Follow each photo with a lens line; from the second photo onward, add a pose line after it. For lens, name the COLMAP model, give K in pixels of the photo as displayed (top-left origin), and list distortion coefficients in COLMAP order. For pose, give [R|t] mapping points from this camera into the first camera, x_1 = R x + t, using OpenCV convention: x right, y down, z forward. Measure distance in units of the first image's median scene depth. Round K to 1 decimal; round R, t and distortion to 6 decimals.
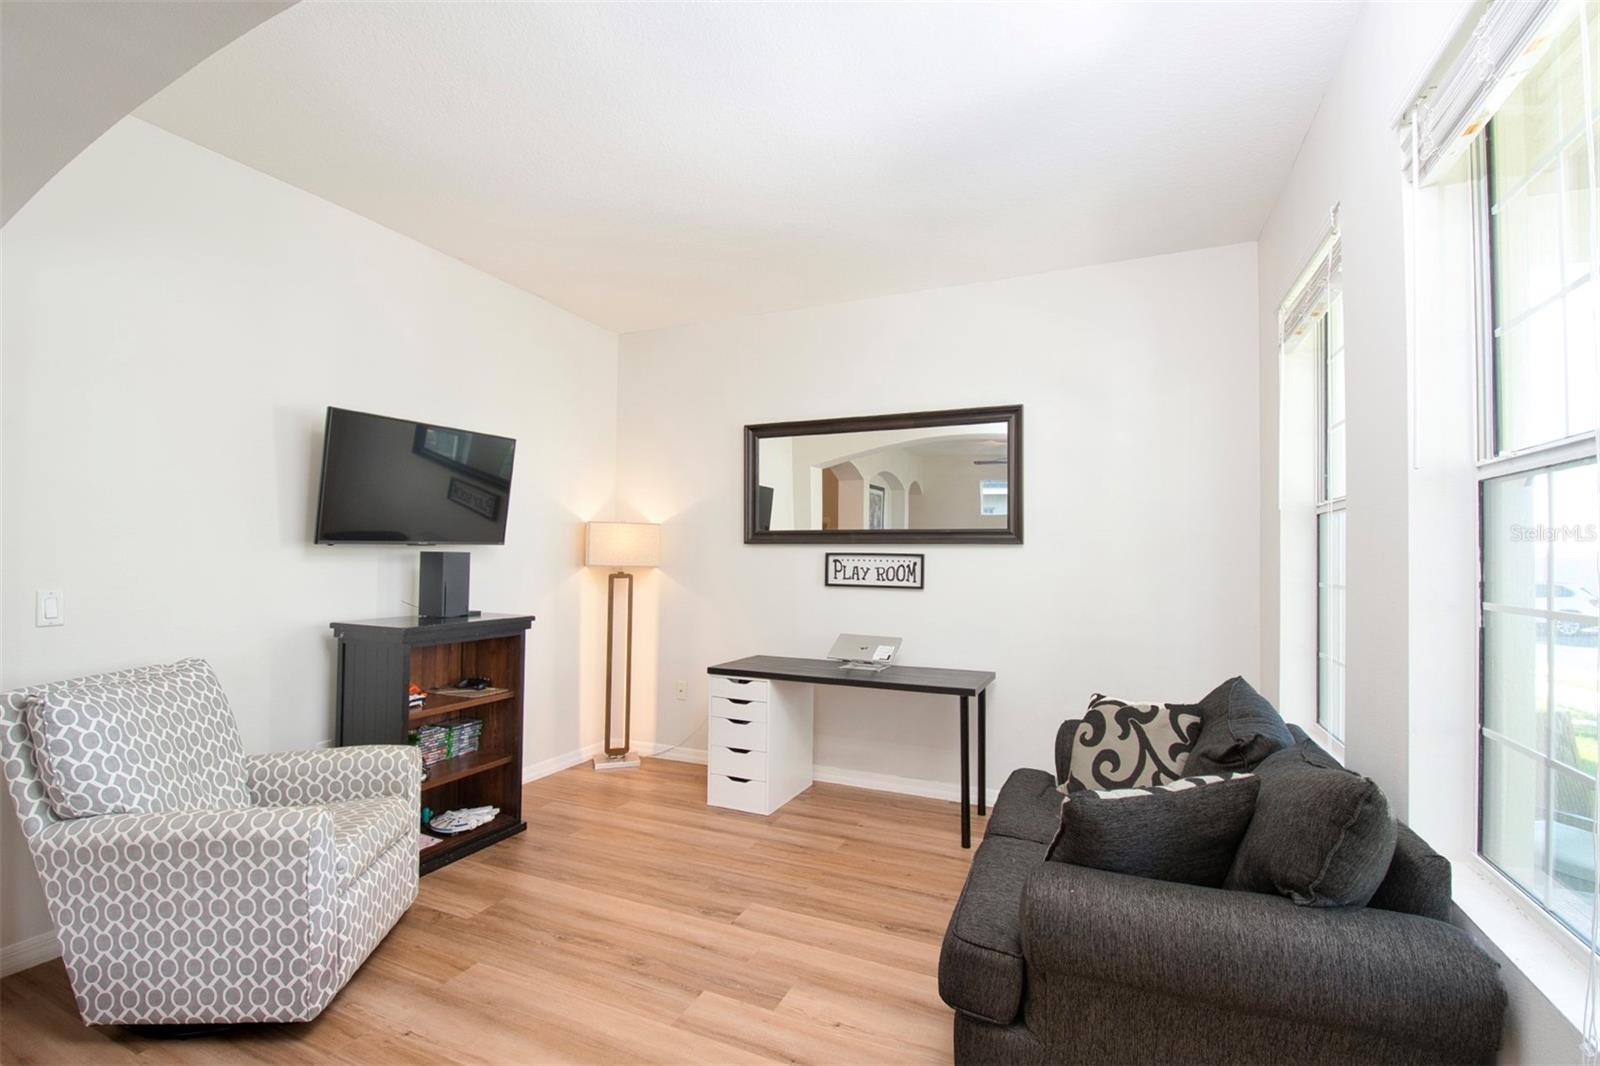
lens RADIAL K [[706.0, 0, 799.1], [0, 706.0, 535.3], [0, 0, 1]] dist [0.015481, -0.004377]
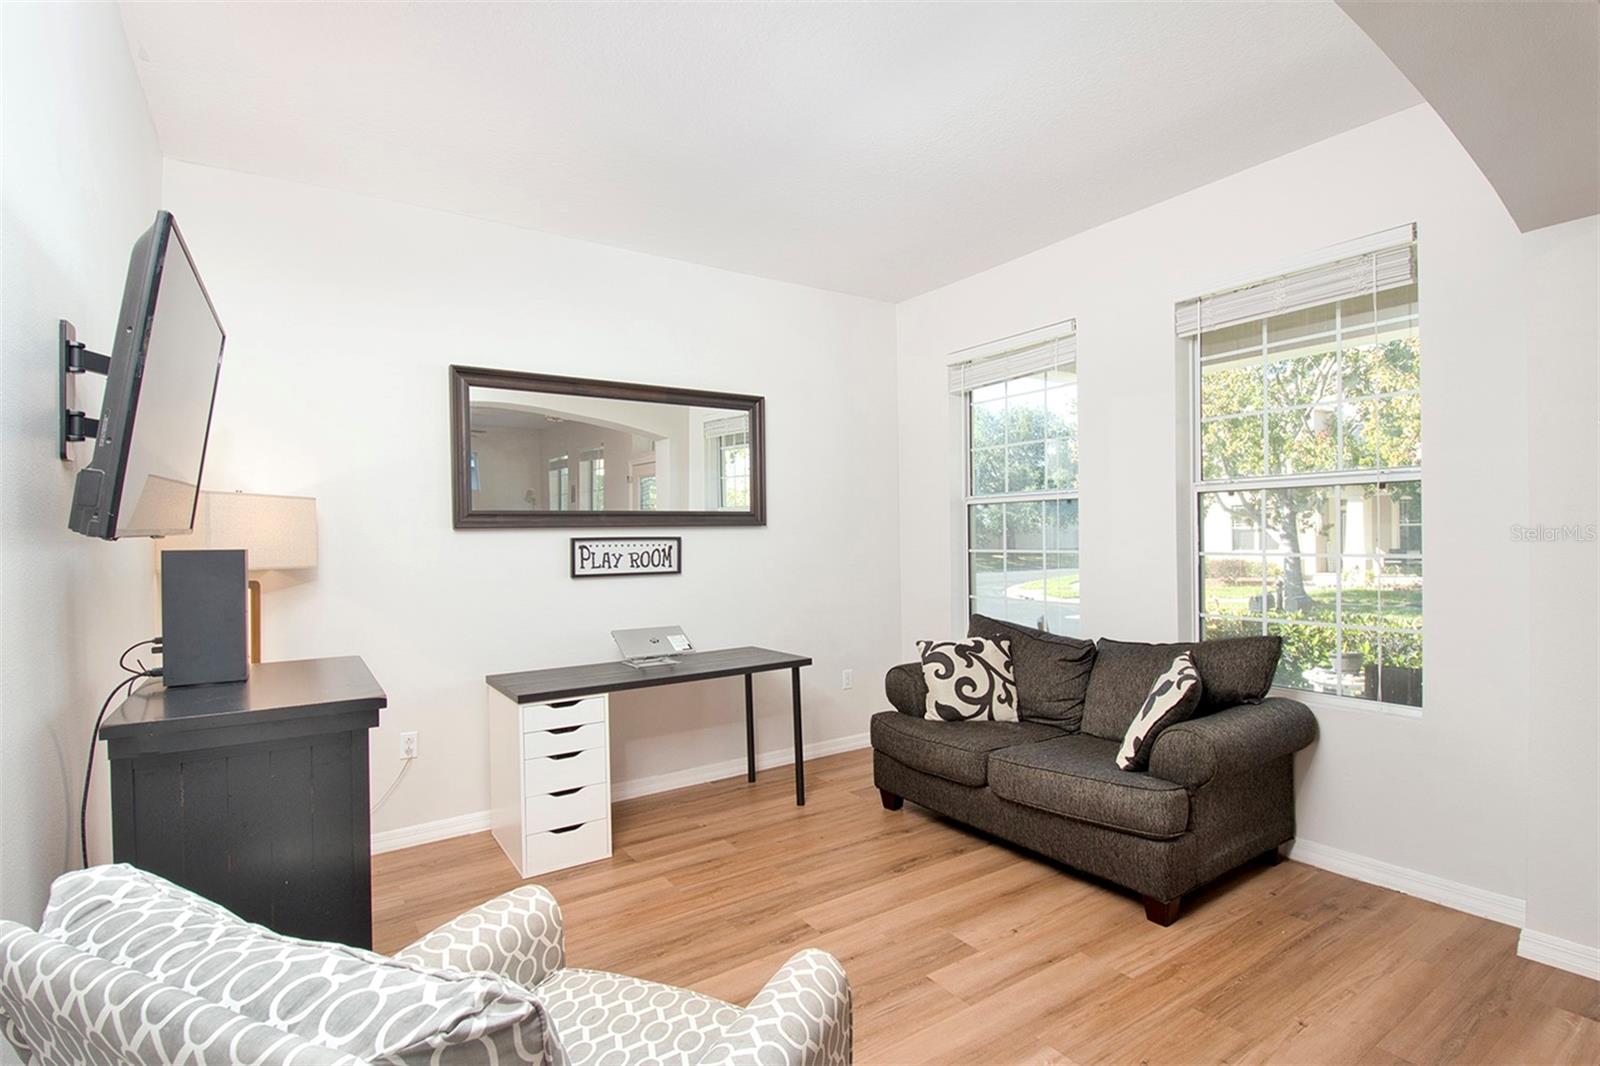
lens RADIAL K [[747.3, 0, 797.0], [0, 747.3, 534.0], [0, 0, 1]] dist [0.024168, 0.000183]
pose [[0.547237, -0.016345, 0.836818, -0.584298], [-0.003369, 0.999758, 0.021730, -0.000206], [-0.836971, -0.014711, 0.547050, 0.307891]]
